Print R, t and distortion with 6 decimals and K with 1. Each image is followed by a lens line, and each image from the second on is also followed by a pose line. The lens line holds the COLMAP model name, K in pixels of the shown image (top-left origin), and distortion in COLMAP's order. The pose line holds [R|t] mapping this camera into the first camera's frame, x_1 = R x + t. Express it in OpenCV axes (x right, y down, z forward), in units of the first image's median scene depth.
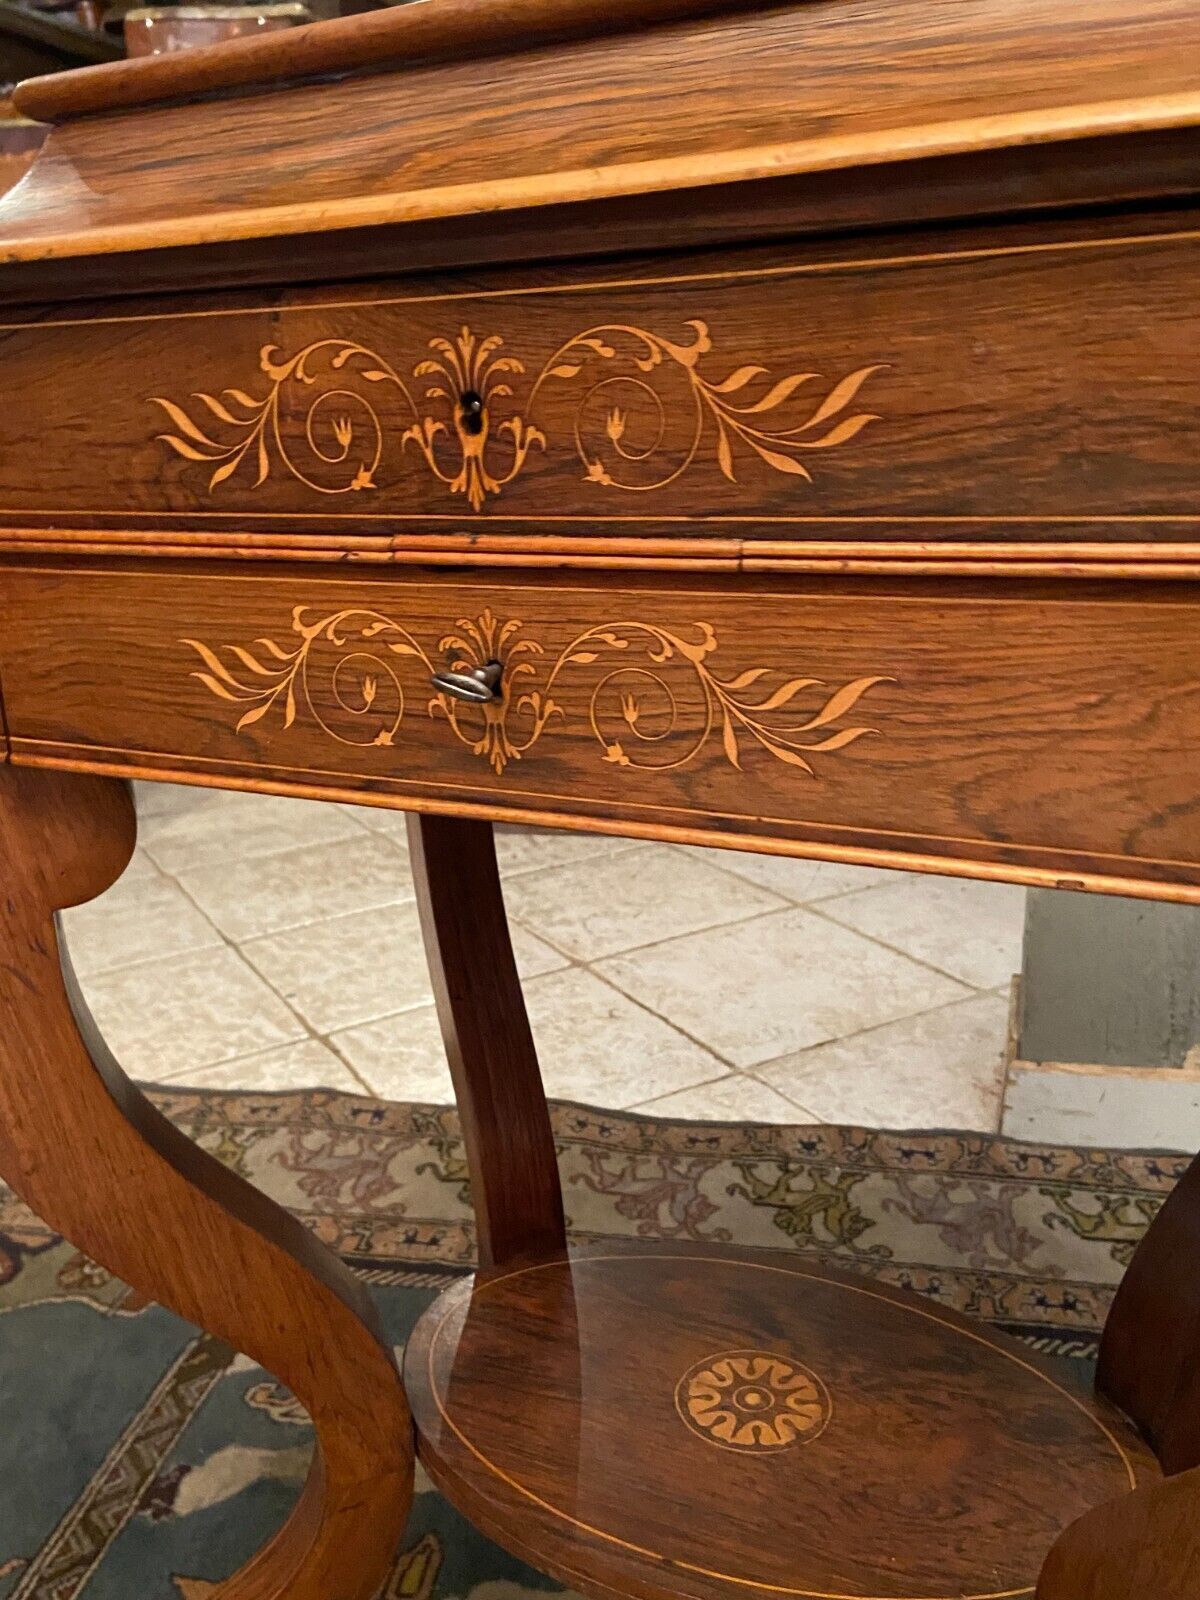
lens RADIAL K [[1436.1, 0, 580.2], [0, 1436.1, 775.6], [0, 0, 1]] dist [0.121740, -0.165908]
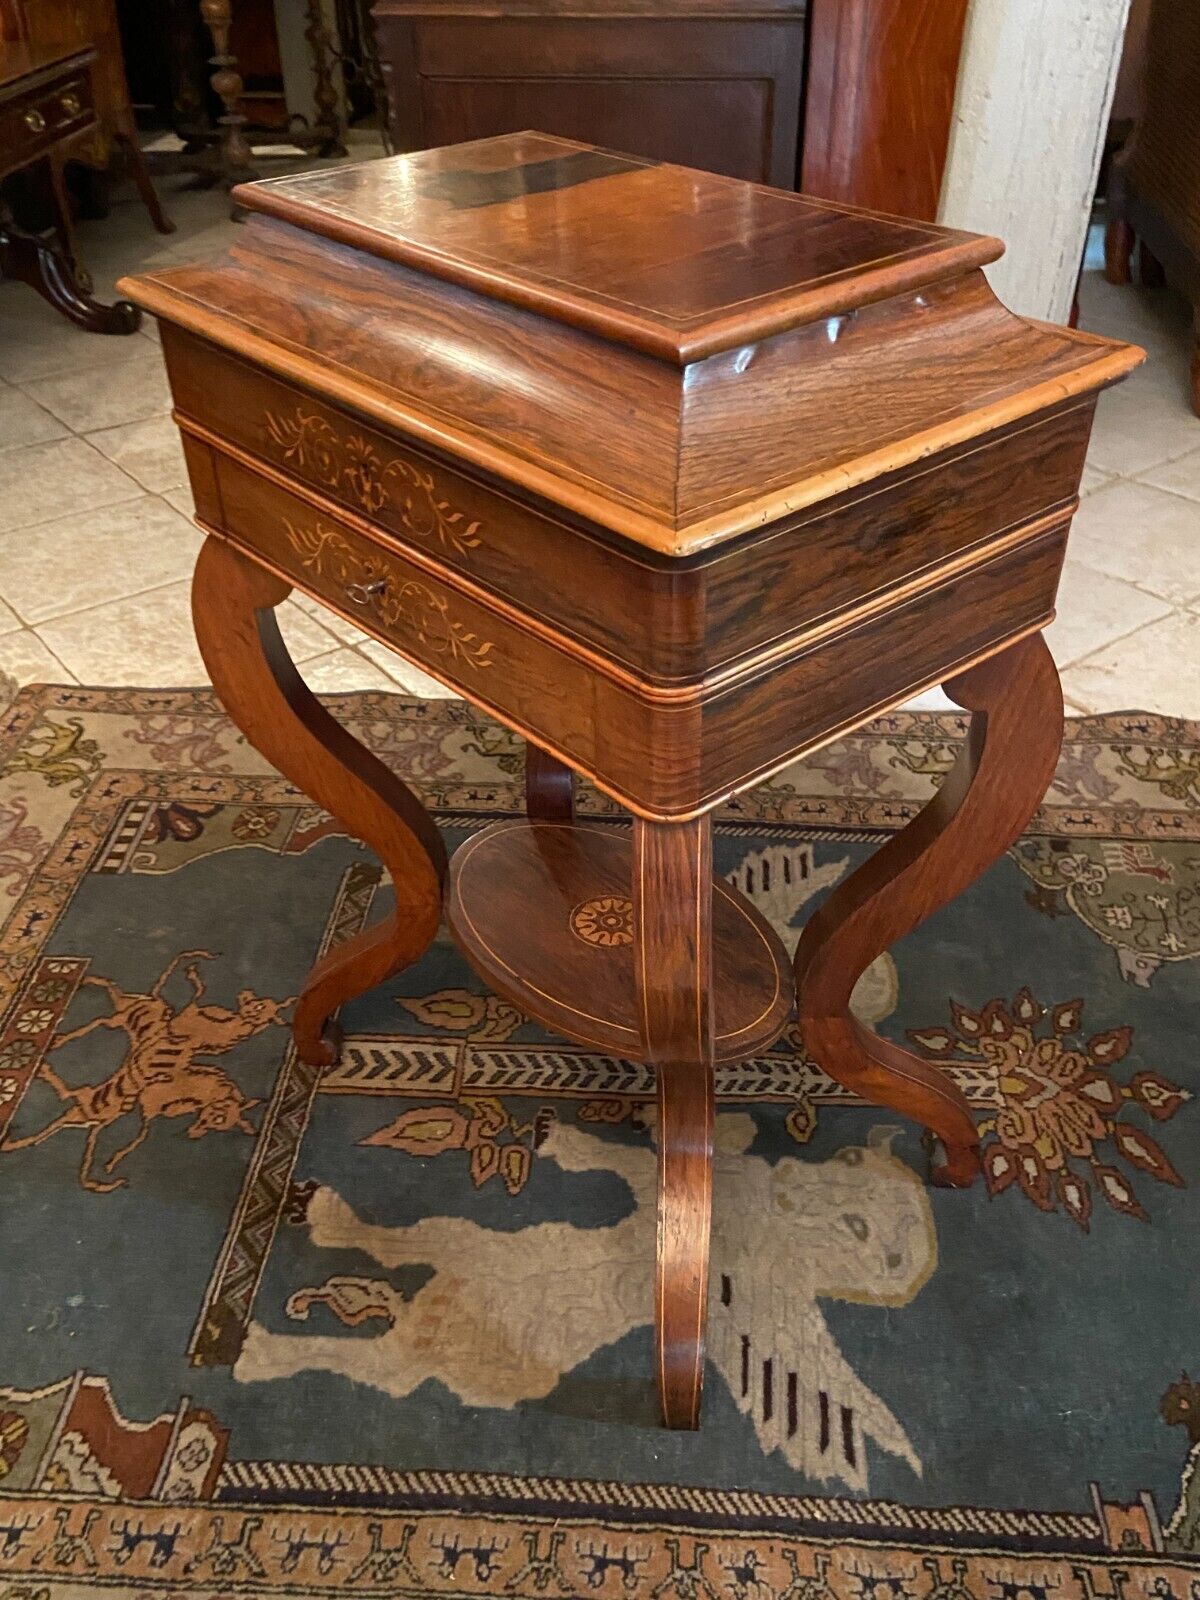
lens RADIAL K [[1436.1, 0, 610.5], [0, 1436.1, 802.5], [0, 0, 1]] dist [0.121740, -0.165908]
pose [[0.988898, -0.052649, 0.138955, -0.228090], [0.001898, 0.939526, 0.342471, -0.215216], [-0.148583, -0.338405, 0.929196, -0.463762]]
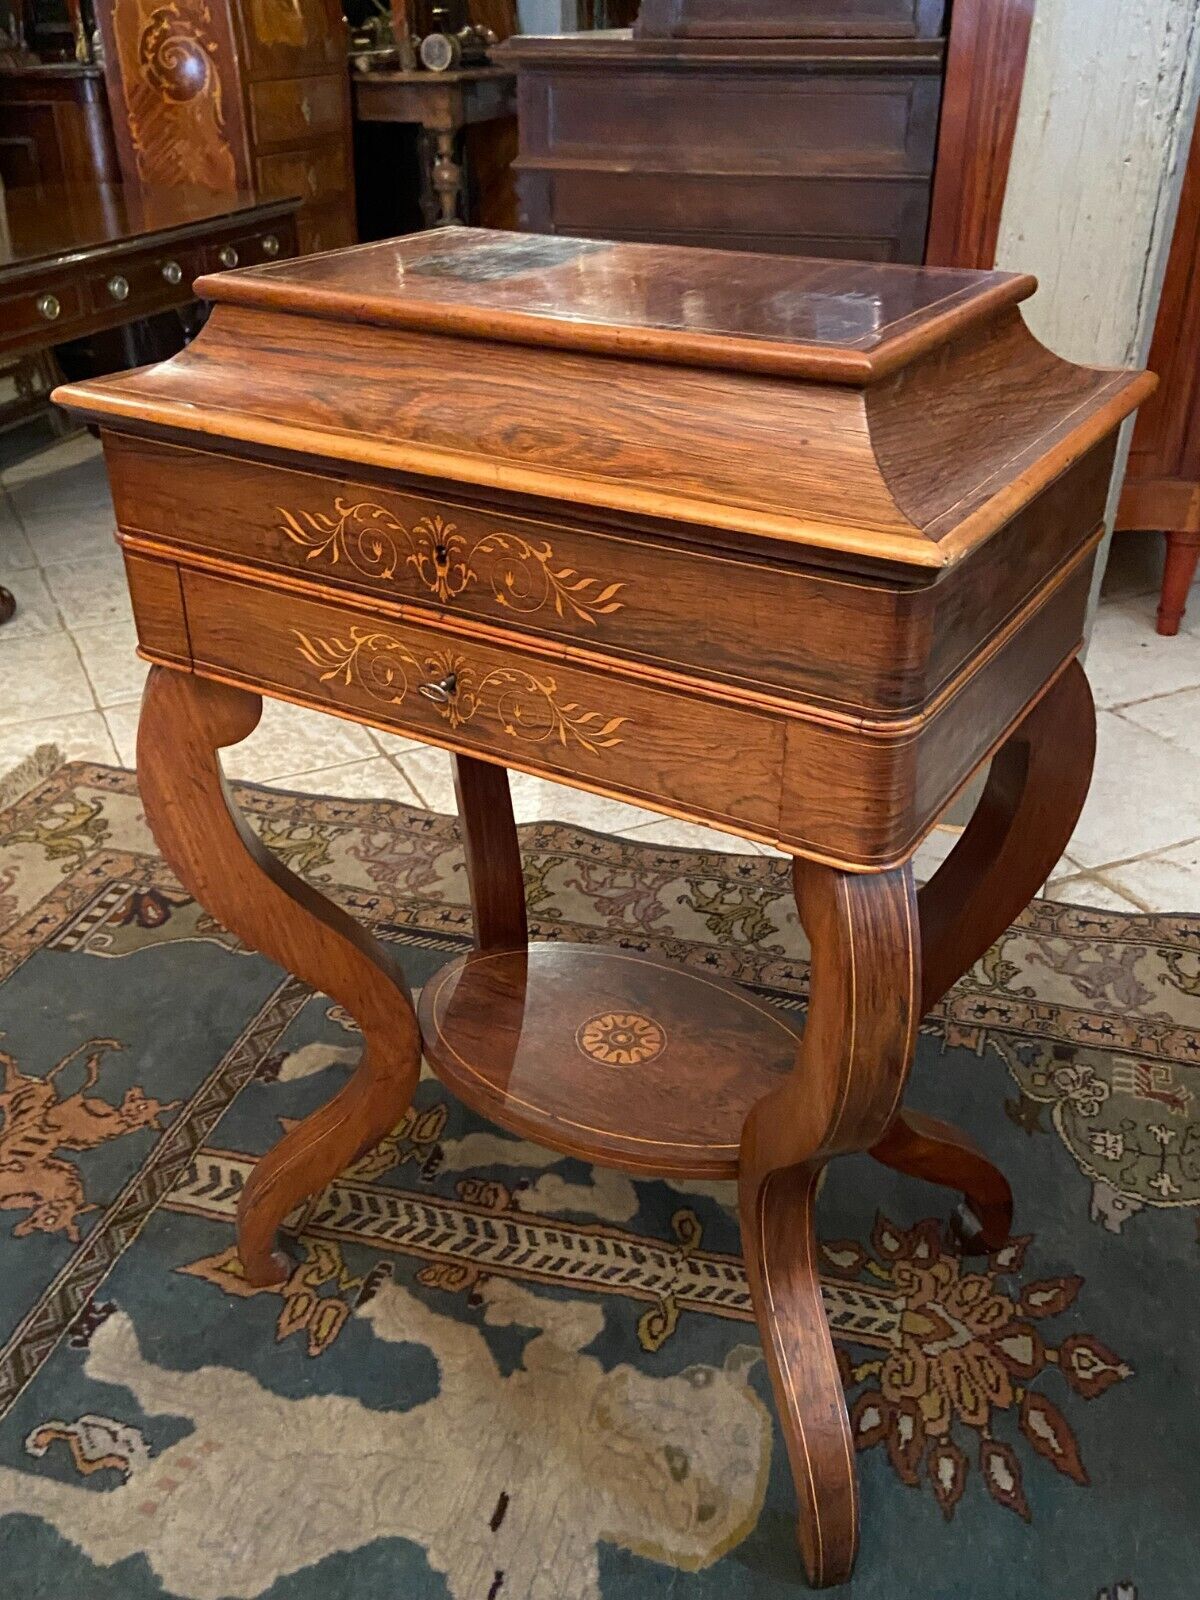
lens RADIAL K [[1436.1, 0, 611.3], [0, 1436.1, 773.3], [0, 0, 1]] dist [0.121740, -0.165908]
pose [[0.997173, 0.068139, -0.031686, 0.096003], [-0.059290, 0.972467, 0.225374, -0.171147], [0.046170, -0.222858, 0.973757, -0.386411]]
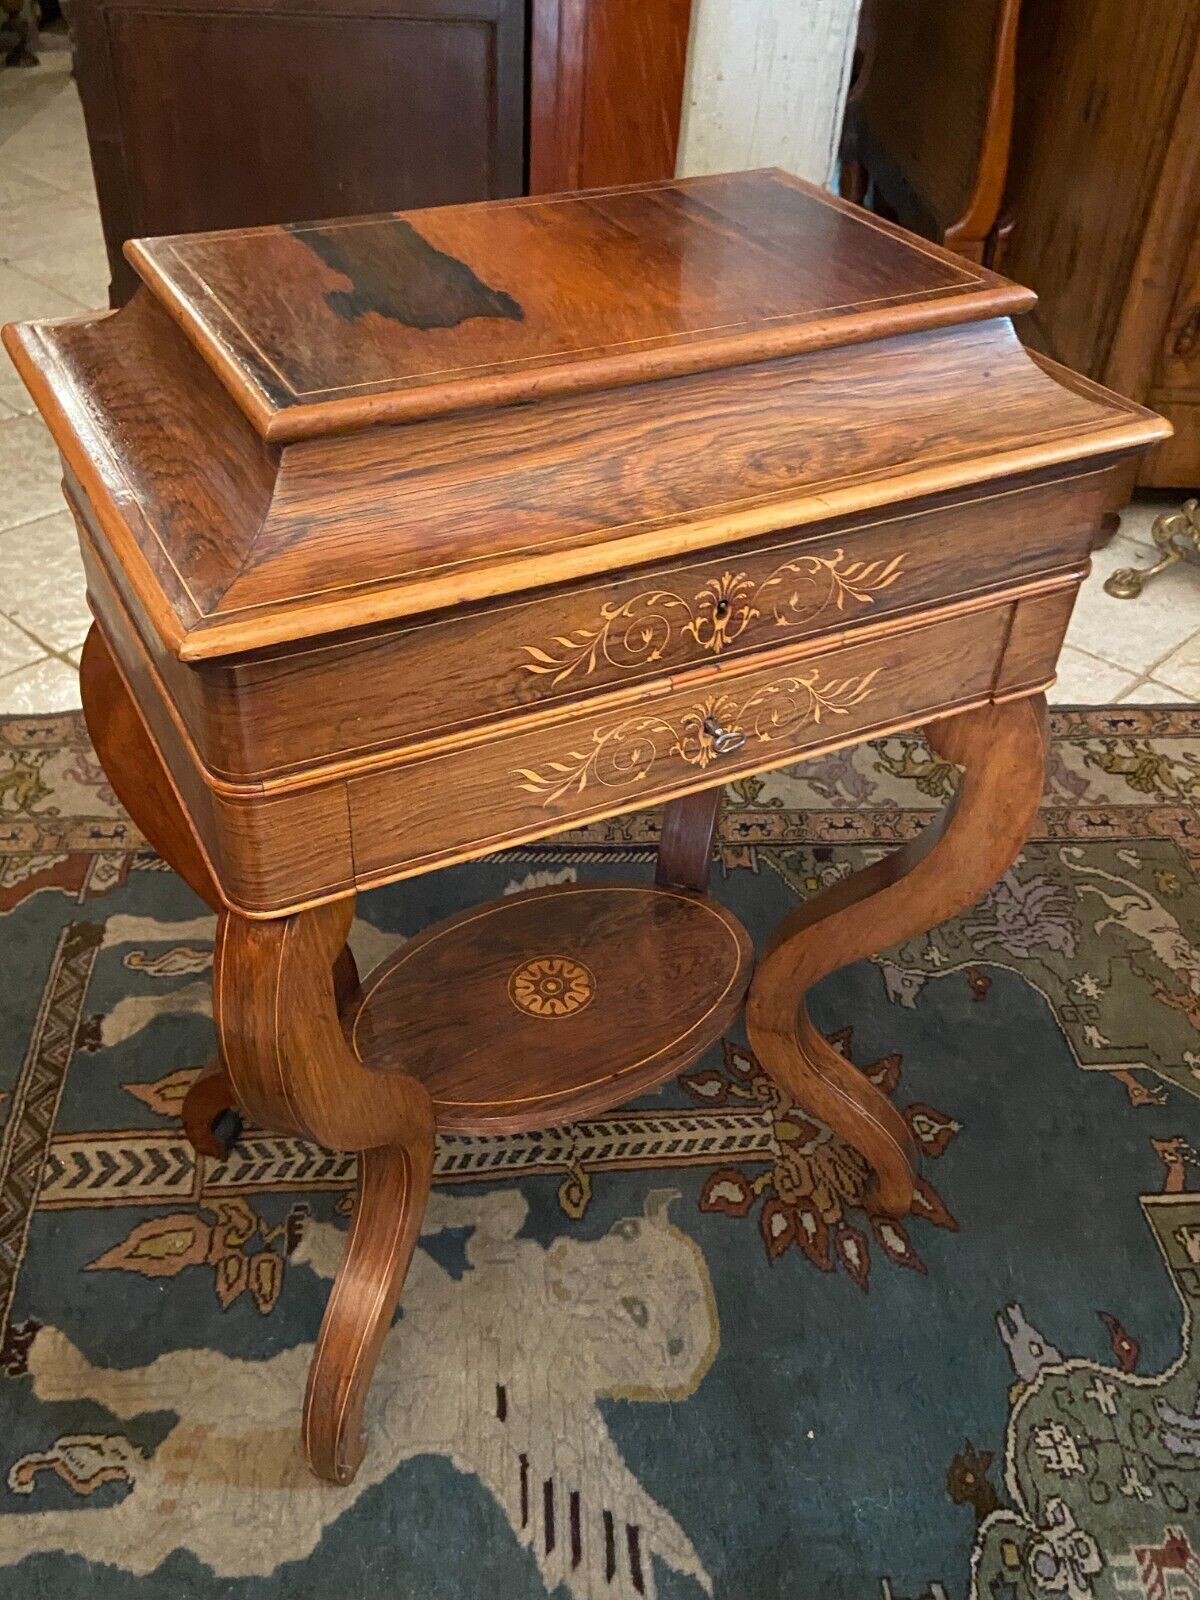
lens RADIAL K [[1436.1, 0, 590.1], [0, 1436.1, 785.1], [0, 0, 1]] dist [0.121740, -0.165908]
pose [[0.954290, -0.110046, 0.277886, -0.182199], [-0.007509, 0.920629, 0.390366, -0.306360], [-0.298788, -0.374609, 0.877721, -0.325614]]
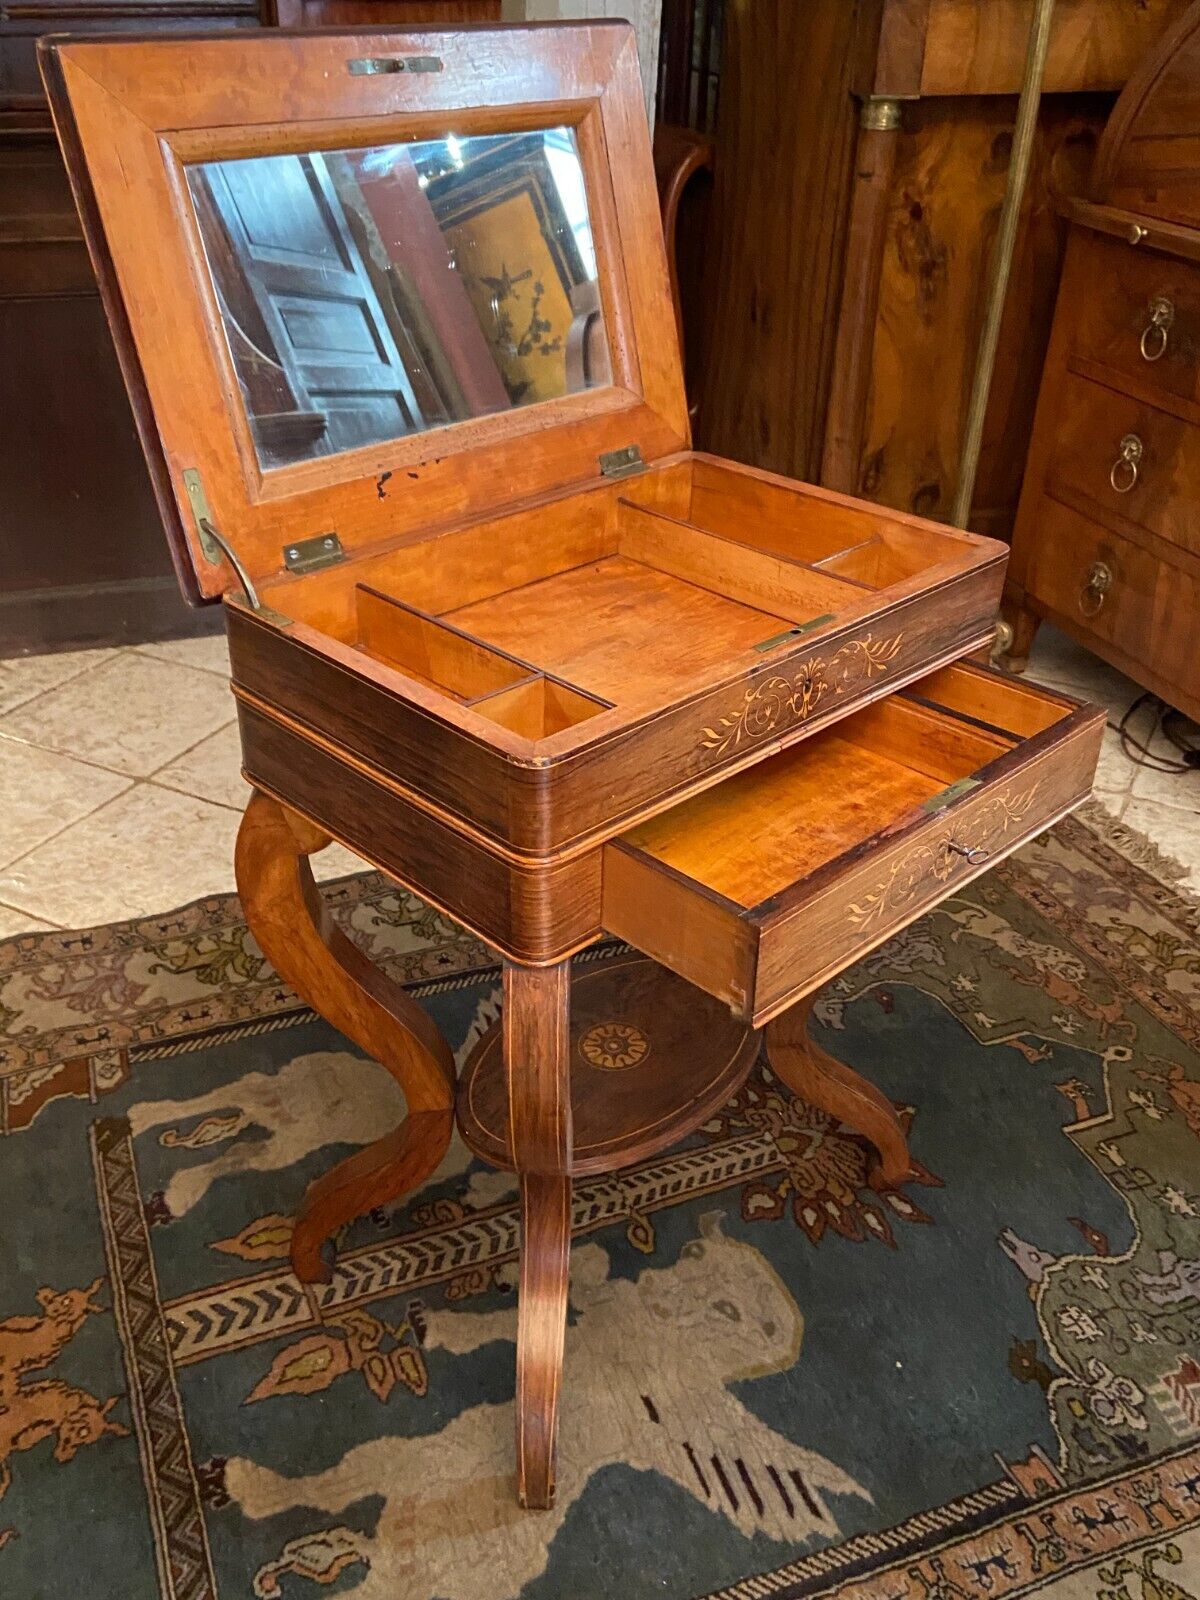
lens RADIAL K [[1436.1, 0, 586.7], [0, 1436.1, 770.6], [0, 0, 1]] dist [0.121740, -0.165908]
pose [[0.830350, -0.224620, 0.509966, -0.584167], [0.090720, 0.957441, 0.274002, -0.341338], [-0.549809, -0.181254, 0.815388, -0.430914]]
